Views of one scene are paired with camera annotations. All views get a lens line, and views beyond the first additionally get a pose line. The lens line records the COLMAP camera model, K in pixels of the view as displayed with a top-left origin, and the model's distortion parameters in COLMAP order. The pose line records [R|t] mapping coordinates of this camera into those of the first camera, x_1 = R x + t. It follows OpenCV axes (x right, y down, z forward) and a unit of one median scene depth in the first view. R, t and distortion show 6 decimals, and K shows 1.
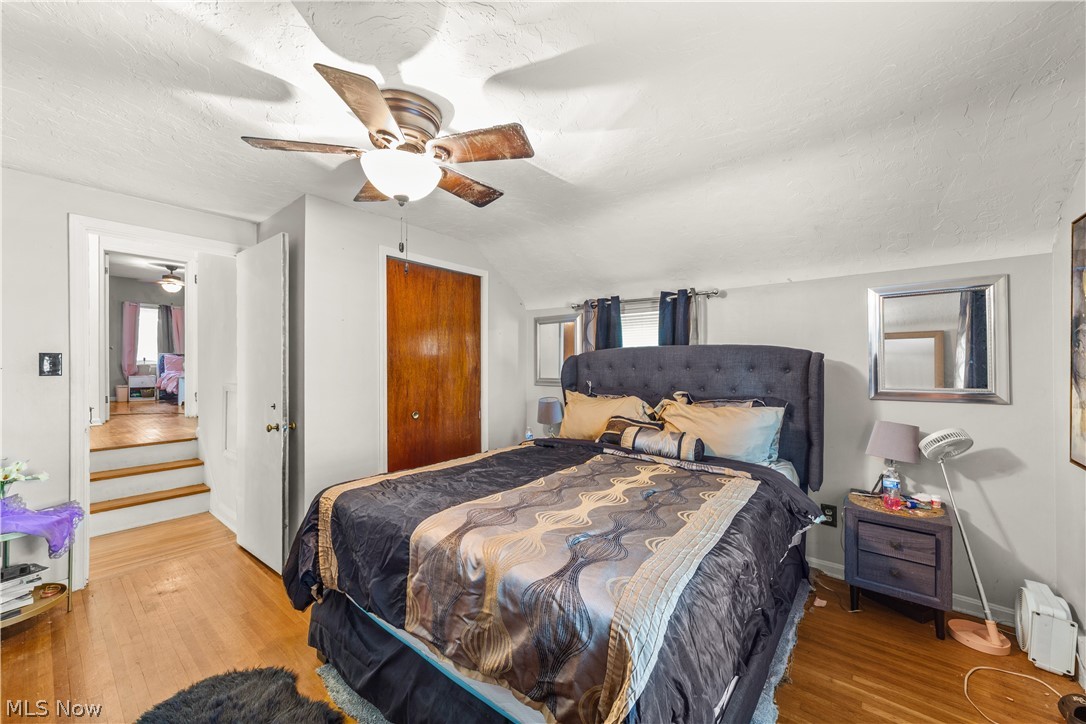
lens RADIAL K [[418.9, 0, 538.2], [0, 418.9, 367.5], [0, 0, 1]] dist [-0.015920, 0.009428]
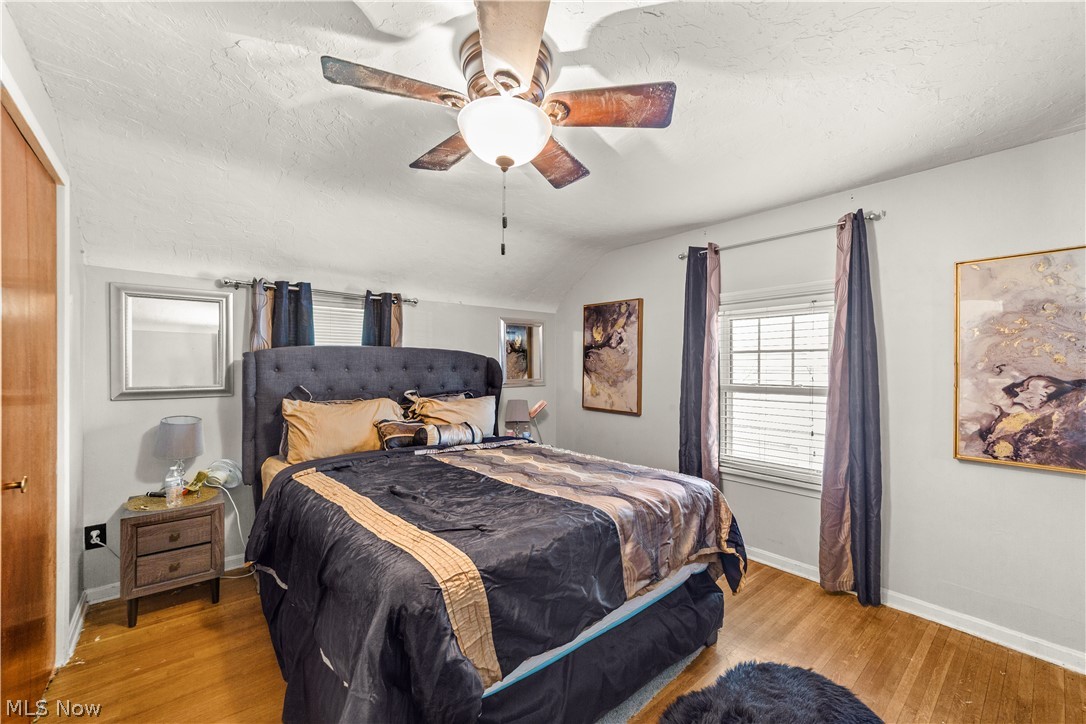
lens RADIAL K [[438.9, 0, 540.9], [0, 438.9, 367.3], [0, 0, 1]] dist [-0.018748, 0.010903]
pose [[0.174463, -0.001696, 0.984662, -0.644855], [0.007710, 0.999970, 0.000356, -0.000002], [-0.984634, 0.007530, 0.174471, 0.433230]]
